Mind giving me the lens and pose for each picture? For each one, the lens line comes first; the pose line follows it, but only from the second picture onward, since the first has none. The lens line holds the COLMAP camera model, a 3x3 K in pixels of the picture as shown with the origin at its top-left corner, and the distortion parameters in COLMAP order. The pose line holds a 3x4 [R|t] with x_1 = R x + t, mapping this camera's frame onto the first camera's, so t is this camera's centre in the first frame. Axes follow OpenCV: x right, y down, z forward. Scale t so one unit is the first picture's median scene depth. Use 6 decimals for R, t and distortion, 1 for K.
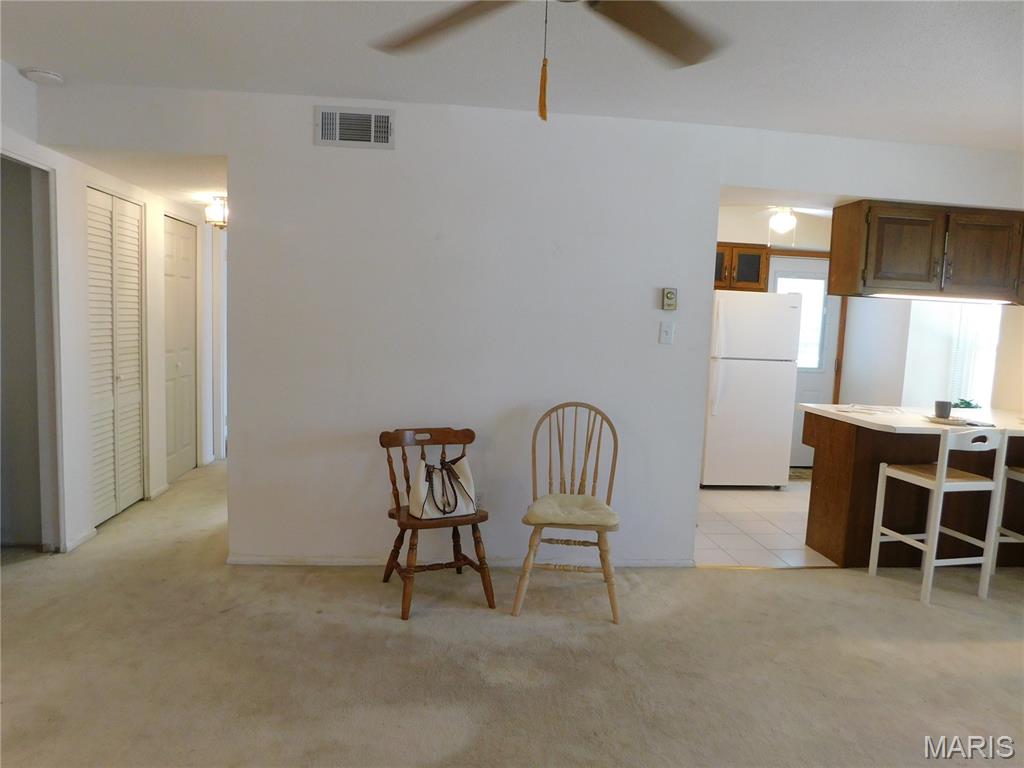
lens RADIAL K [[684.5, 0, 509.5], [0, 684.5, 386.8], [0, 0, 1]] dist [-0.051338, 0.040705]
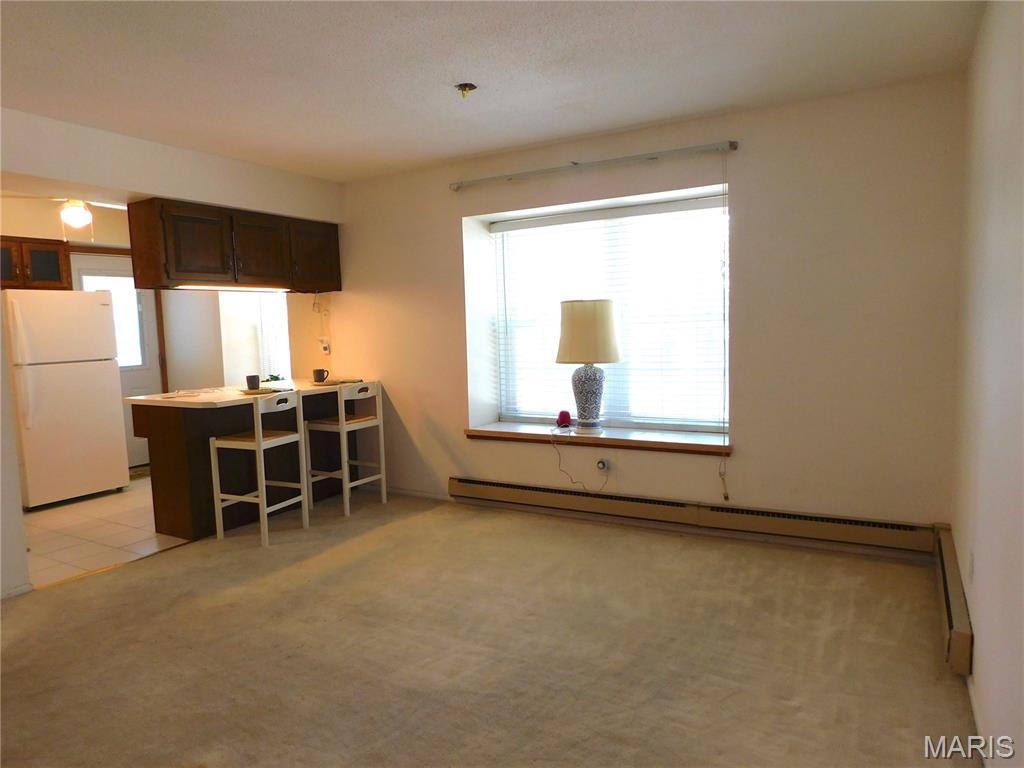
lens RADIAL K [[684.5, 0, 516.7], [0, 684.5, 383.6], [0, 0, 1]] dist [-0.051338, 0.040705]
pose [[0.595984, -0.134988, 0.791569, -0.017072], [0.139734, 0.988163, 0.063306, 0.024011], [-0.790745, 0.072879, 0.607792, -0.074076]]
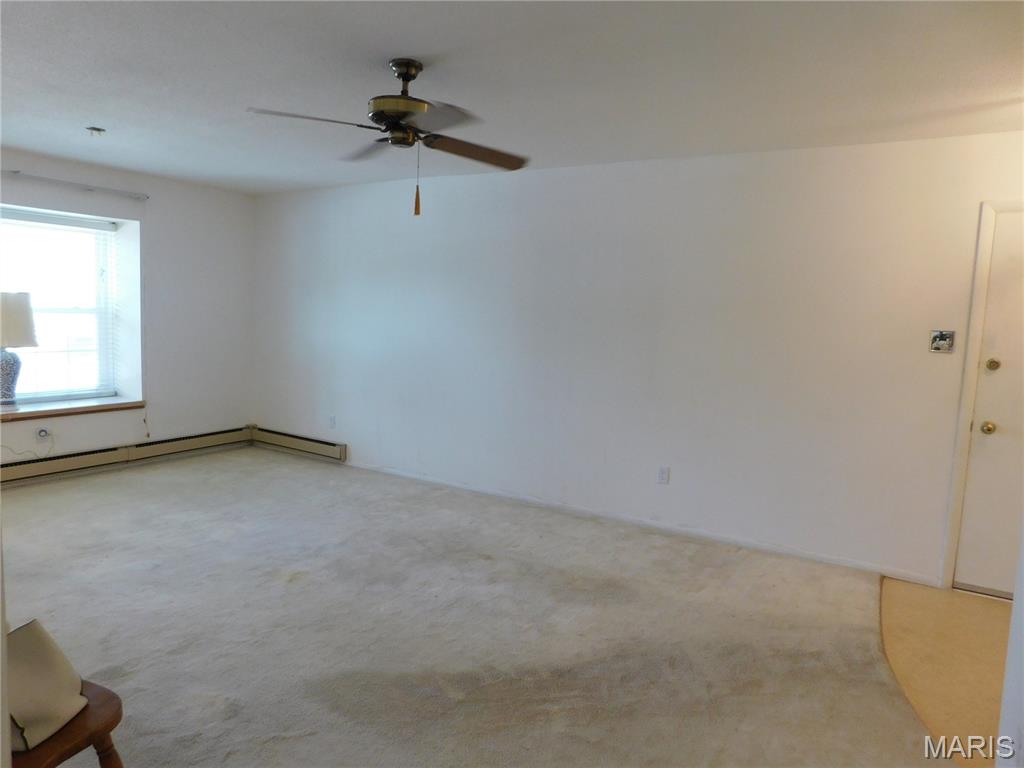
lens RADIAL K [[684.5, 0, 513.2], [0, 684.5, 385.3], [0, 0, 1]] dist [-0.051338, 0.040705]
pose [[-0.786839, -0.136118, 0.601961, -0.540911], [-0.006593, 0.977173, 0.212344, -0.123232], [-0.617123, 0.163112, -0.769775, 0.904872]]
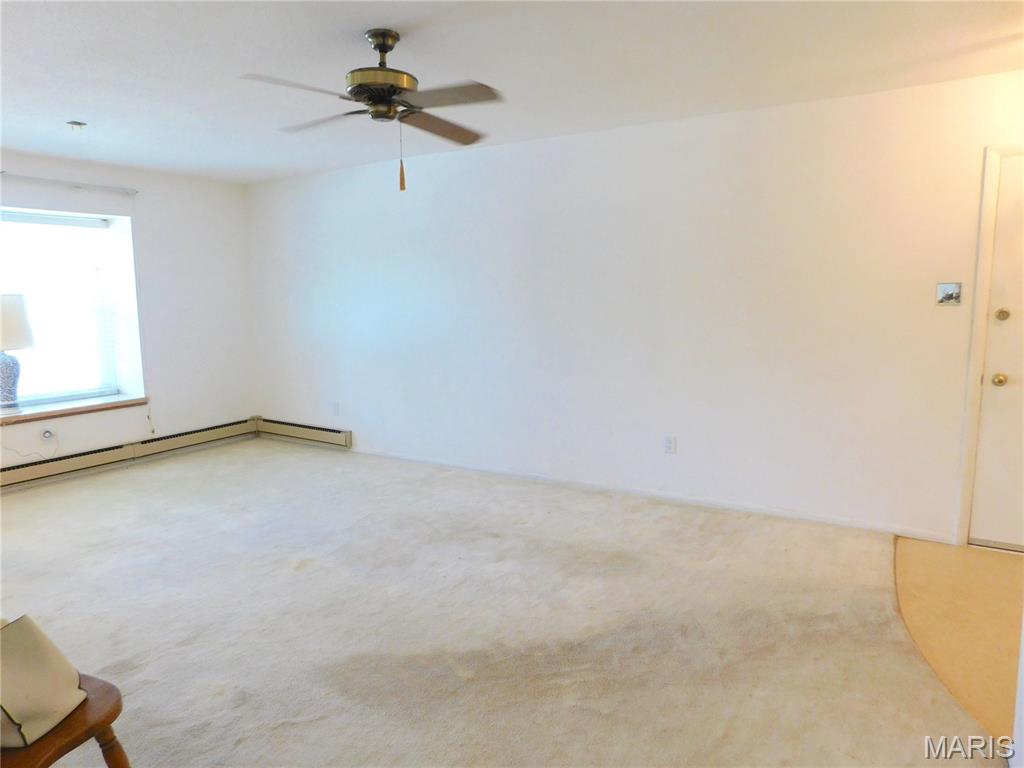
lens RADIAL K [[684.5, 0, 512.6], [0, 684.5, 385.6], [0, 0, 1]] dist [-0.051338, 0.040705]
pose [[-0.785028, -0.113164, 0.609036, -0.543759], [0.045604, 0.969947, 0.239005, -0.112186], [-0.617779, 0.215400, -0.756275, 0.888362]]
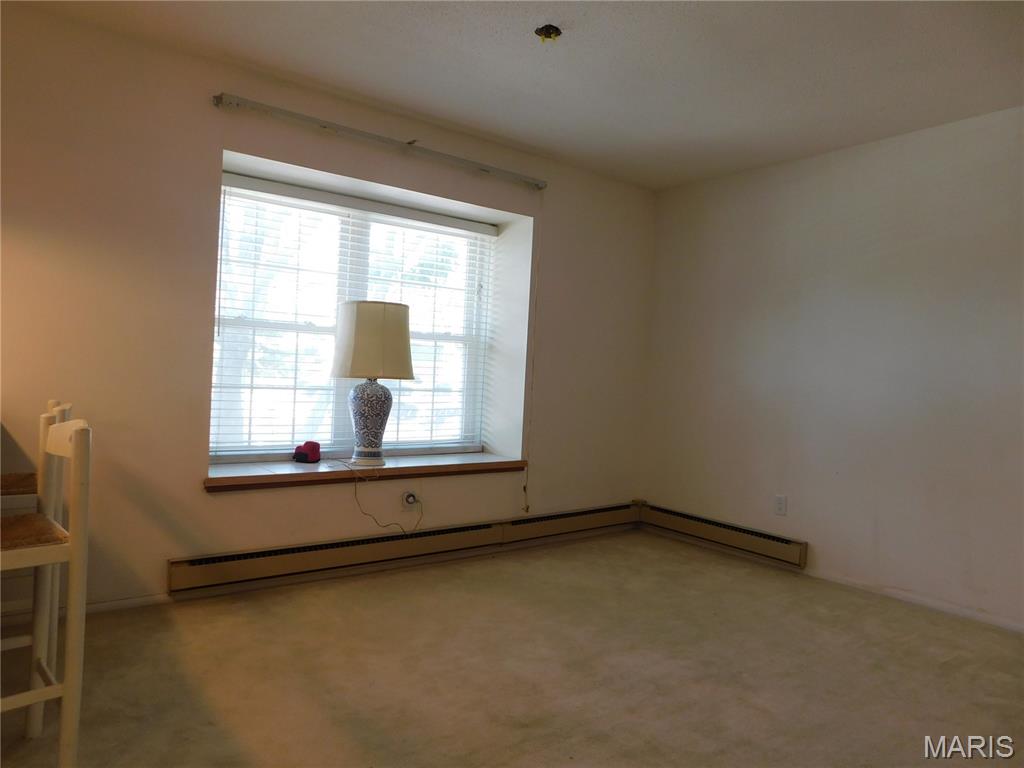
lens RADIAL K [[684.5, 0, 514.1], [0, 684.5, 384.9], [0, 0, 1]] dist [-0.051338, 0.040705]
pose [[-0.530001, -0.083798, 0.843847, 0.064788], [0.018464, 0.993729, 0.110279, -0.013008], [-0.847796, 0.074029, -0.525130, 0.845369]]
